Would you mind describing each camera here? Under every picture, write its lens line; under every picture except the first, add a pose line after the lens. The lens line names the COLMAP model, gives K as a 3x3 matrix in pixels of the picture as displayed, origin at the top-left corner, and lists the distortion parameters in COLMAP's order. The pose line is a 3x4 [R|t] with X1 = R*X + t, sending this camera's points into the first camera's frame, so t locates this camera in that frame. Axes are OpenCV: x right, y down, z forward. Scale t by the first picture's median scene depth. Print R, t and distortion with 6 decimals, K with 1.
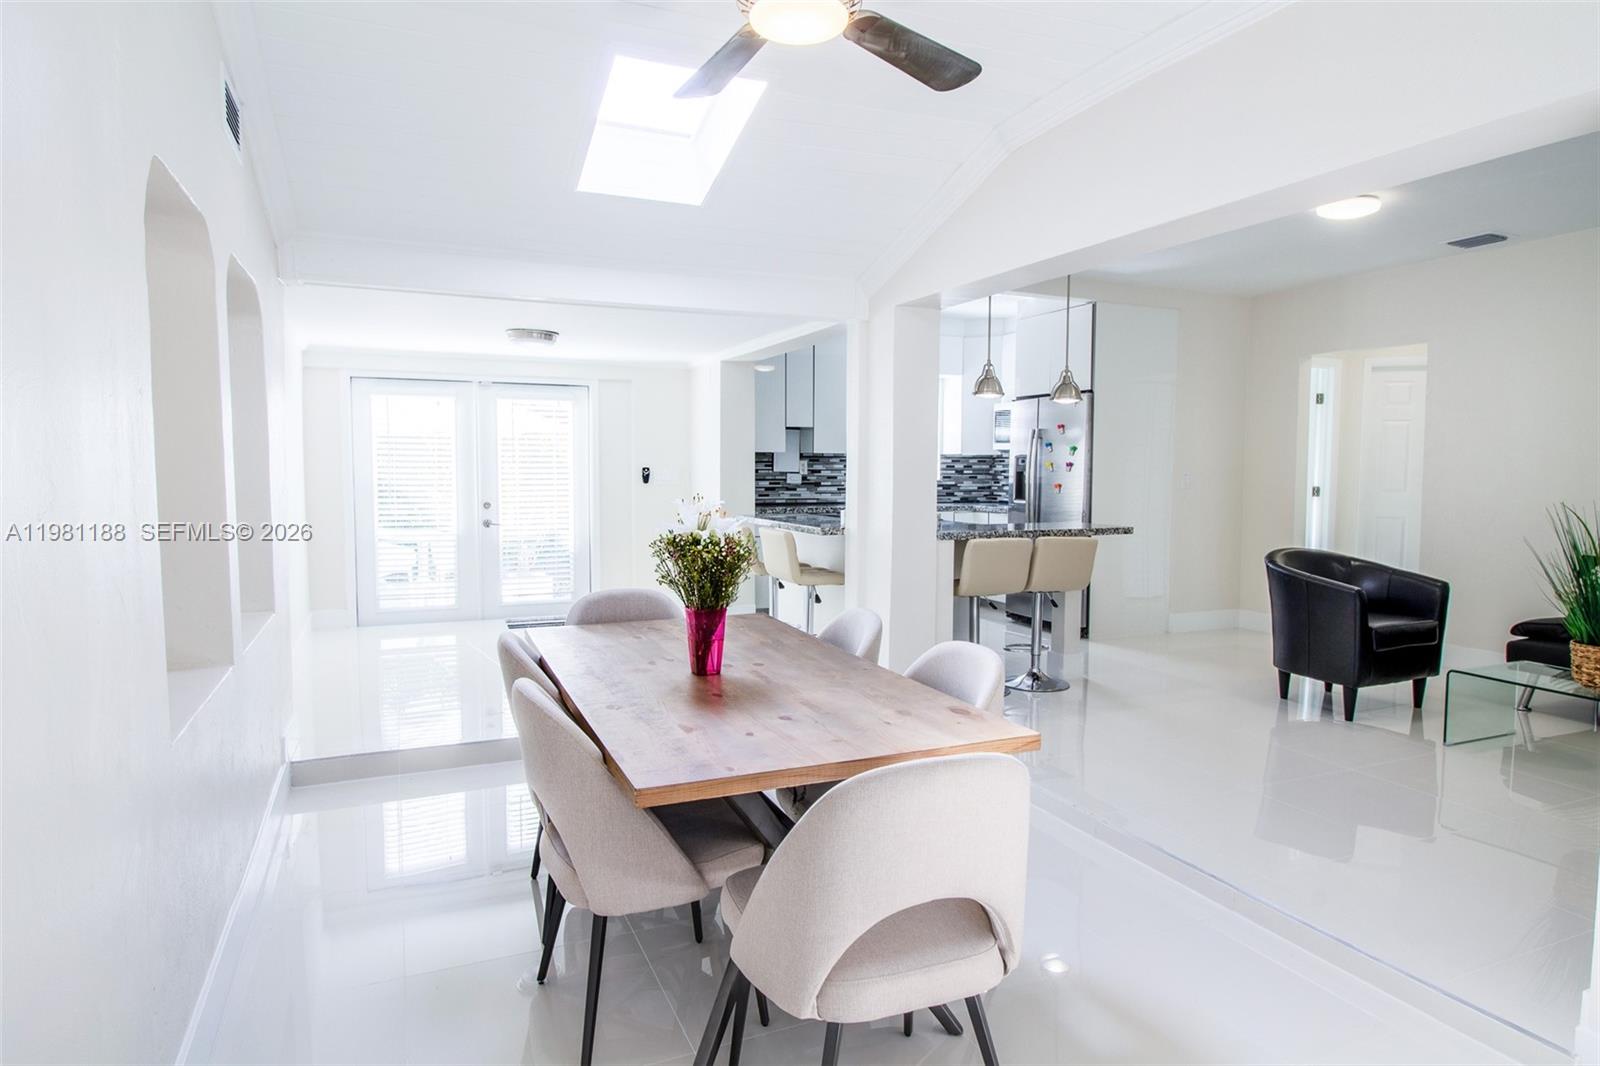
lens RADIAL K [[944.6, 0, 800.0], [0, 944.6, 533.0], [0, 0, 1]] dist [-0.003017, -0.000727]
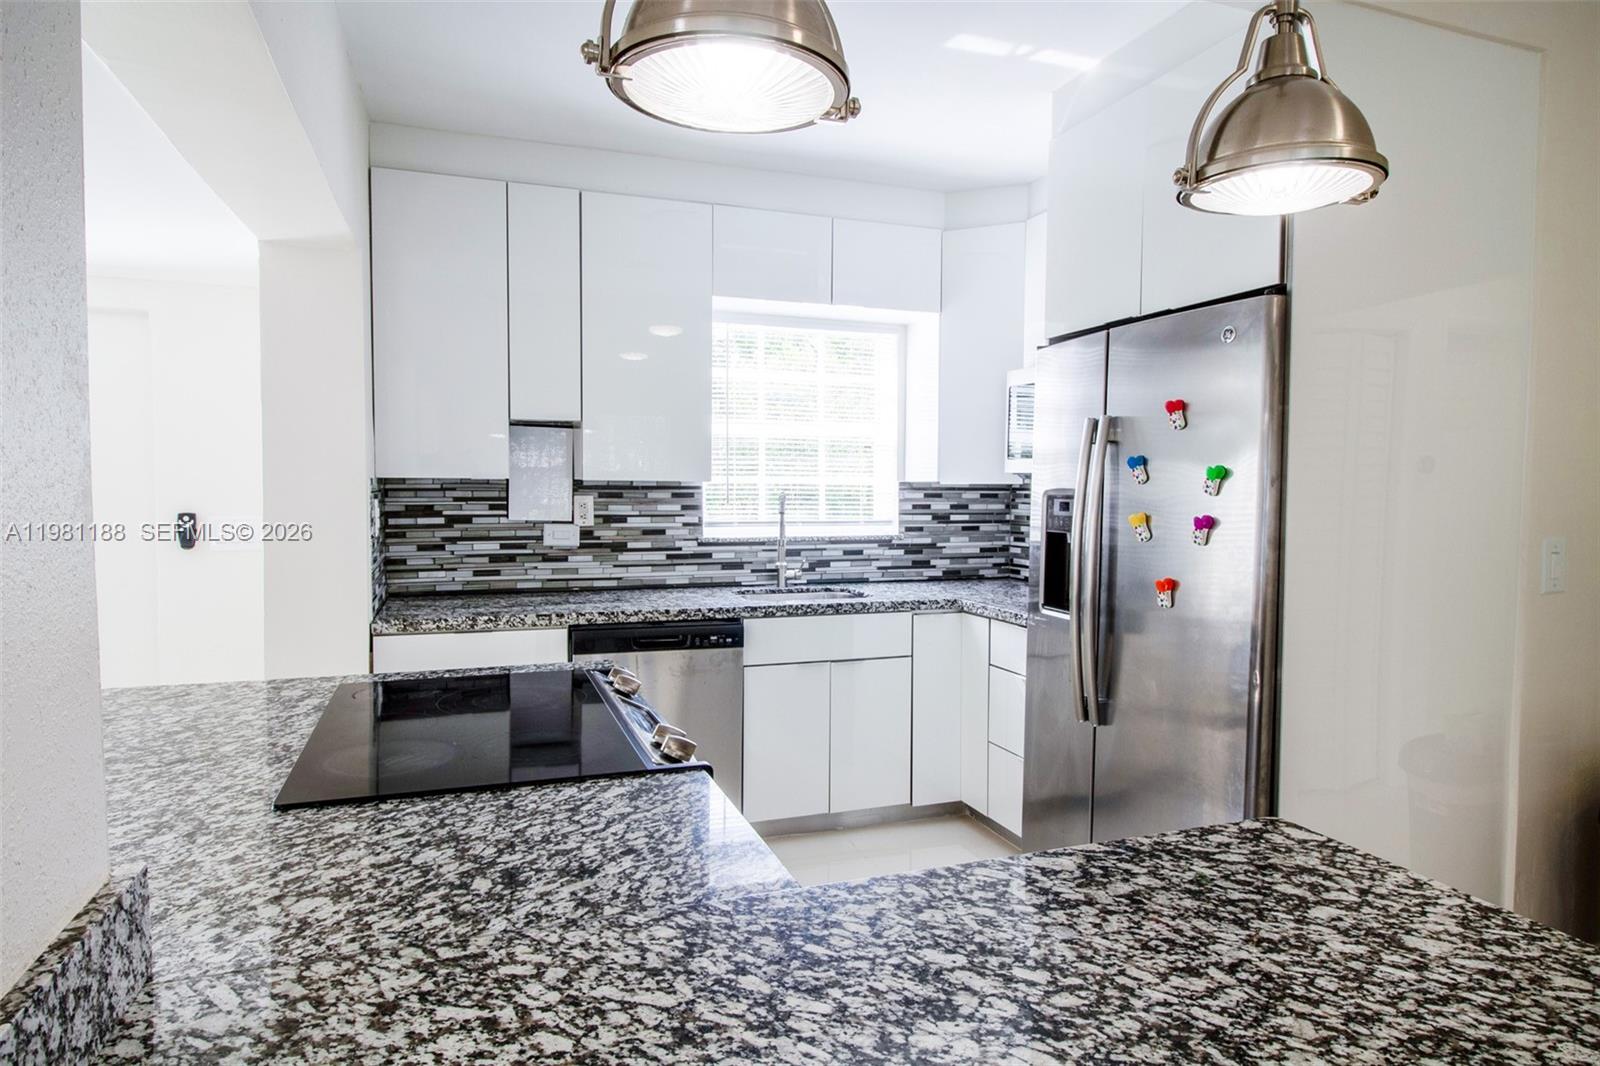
lens RADIAL K [[944.6, 0, 800.0], [0, 944.6, 533.0], [0, 0, 1]] dist [-0.003017, -0.000727]
pose [[0.997818, 0.006892, -0.065662, 0.146103], [-0.008154, 0.999787, -0.018972, -0.053625], [0.065517, 0.019466, 0.997662, 0.580510]]
